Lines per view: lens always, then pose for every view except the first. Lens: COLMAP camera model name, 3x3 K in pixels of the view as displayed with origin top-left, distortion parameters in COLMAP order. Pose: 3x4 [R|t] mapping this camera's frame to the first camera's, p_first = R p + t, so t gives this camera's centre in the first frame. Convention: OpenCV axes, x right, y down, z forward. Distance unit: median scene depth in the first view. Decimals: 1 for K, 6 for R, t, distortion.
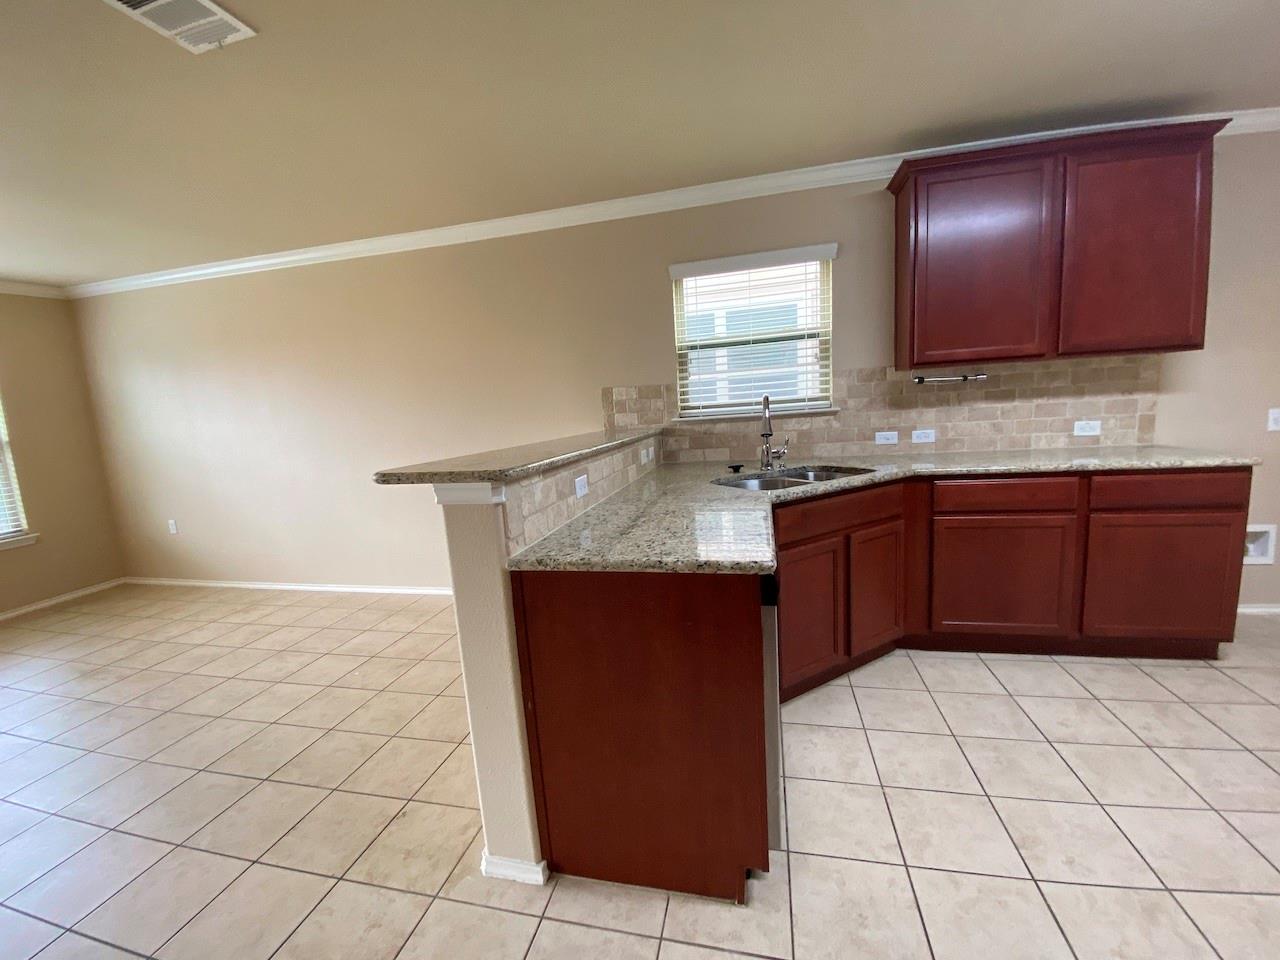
lens RADIAL K [[518.7, 0, 637.7], [0, 518.7, 480.5], [0, 0, 1]] dist [0.030809, -0.027144]
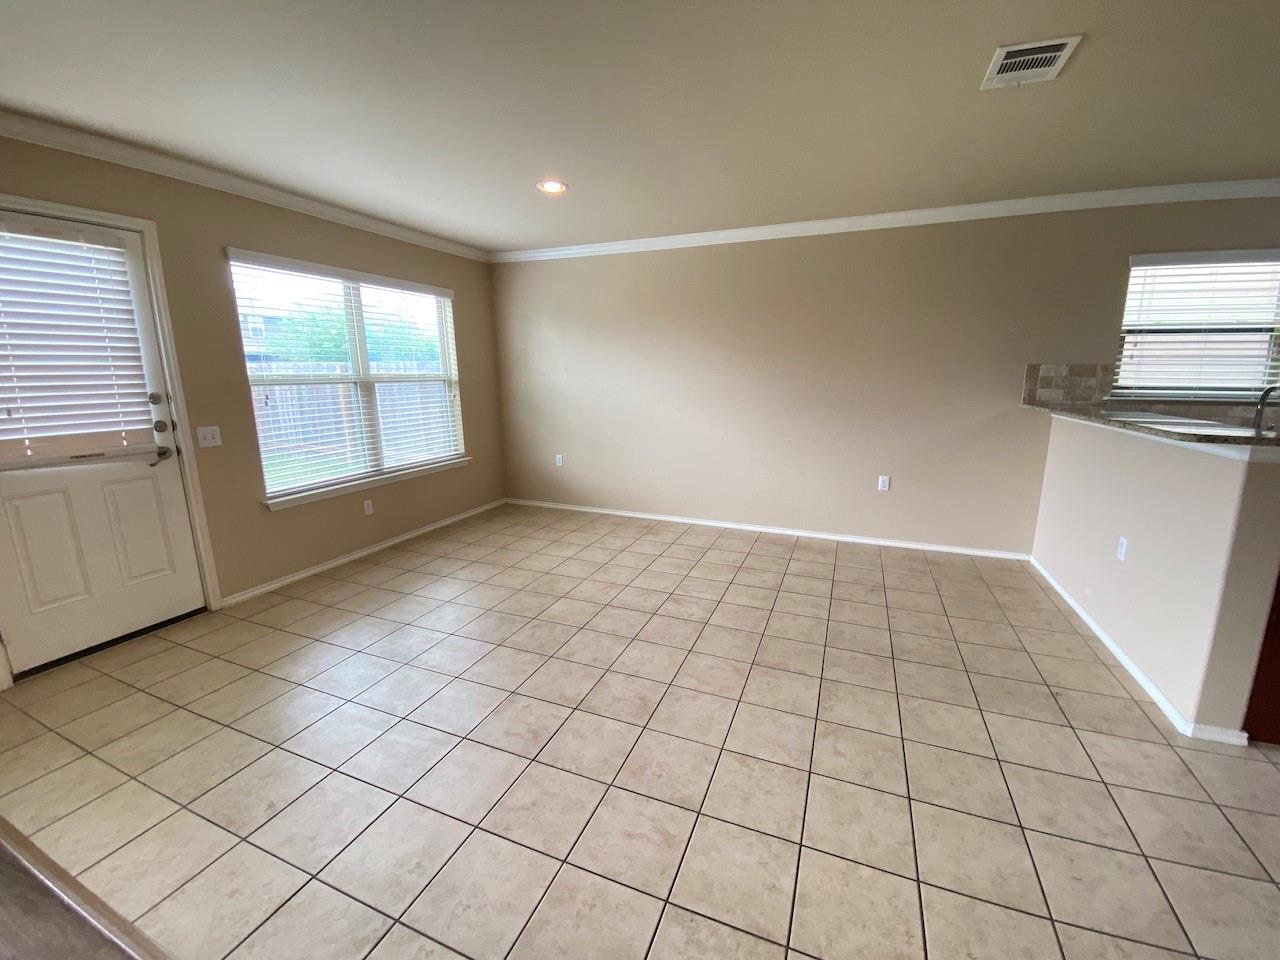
lens RADIAL K [[516.8, 0, 640.0], [0, 516.8, 480.0], [0, 0, 1]] dist [0.022545, -0.022125]
pose [[0.985475, 0.087594, -0.145489, -0.843438], [-0.078266, 0.994566, 0.068654, 0.062576], [0.150713, -0.056270, 0.986975, -0.251584]]
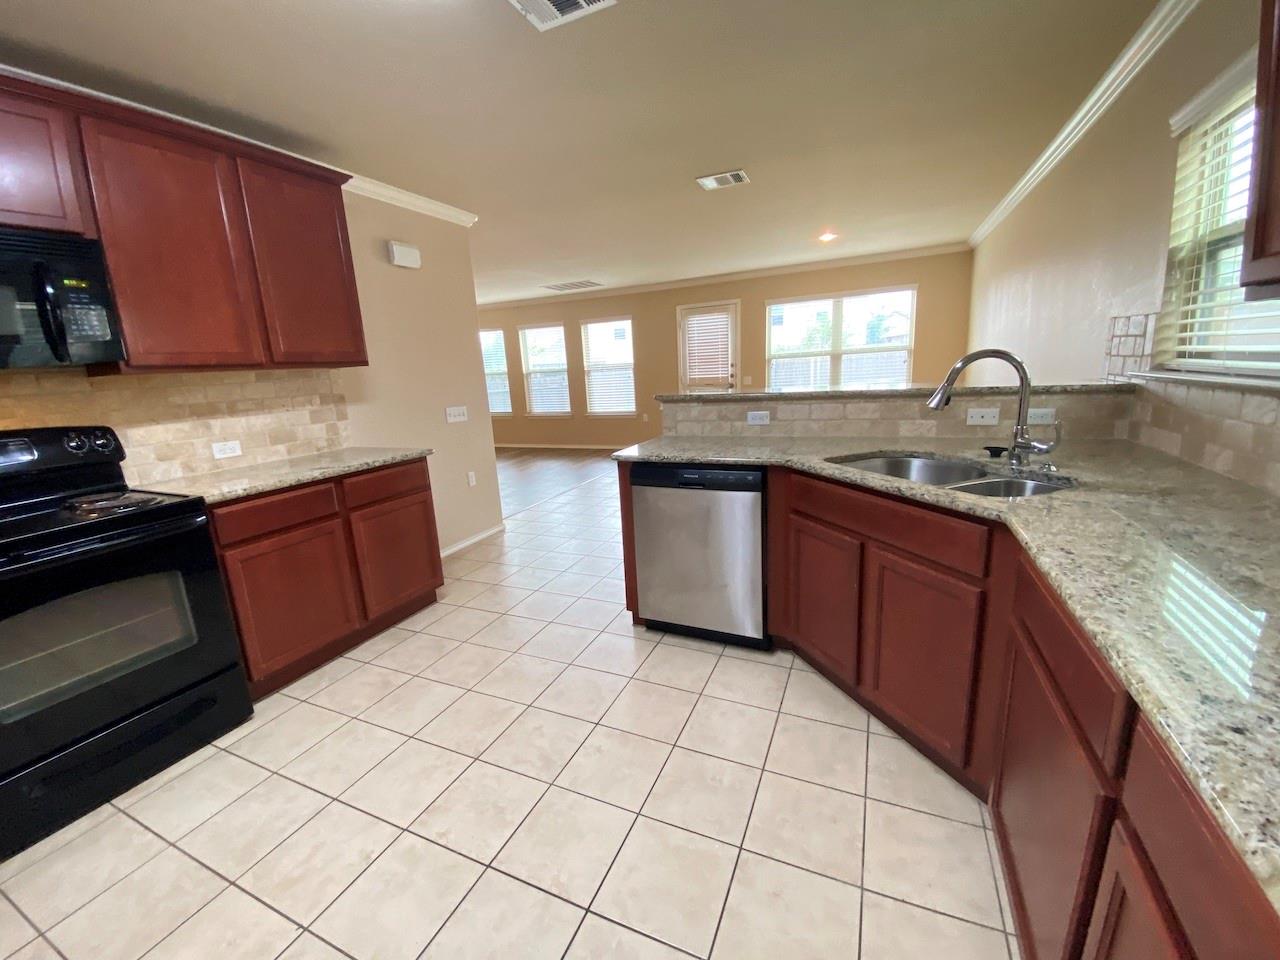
lens RADIAL K [[516.8, 0, 640.0], [0, 516.8, 480.0], [0, 0, 1]] dist [0.022545, -0.022125]
pose [[-0.180799, 0.282285, -0.942140, 0.953349], [-0.074317, 0.951267, 0.299281, -0.161854], [0.980708, 0.124127, -0.151009, 0.619985]]
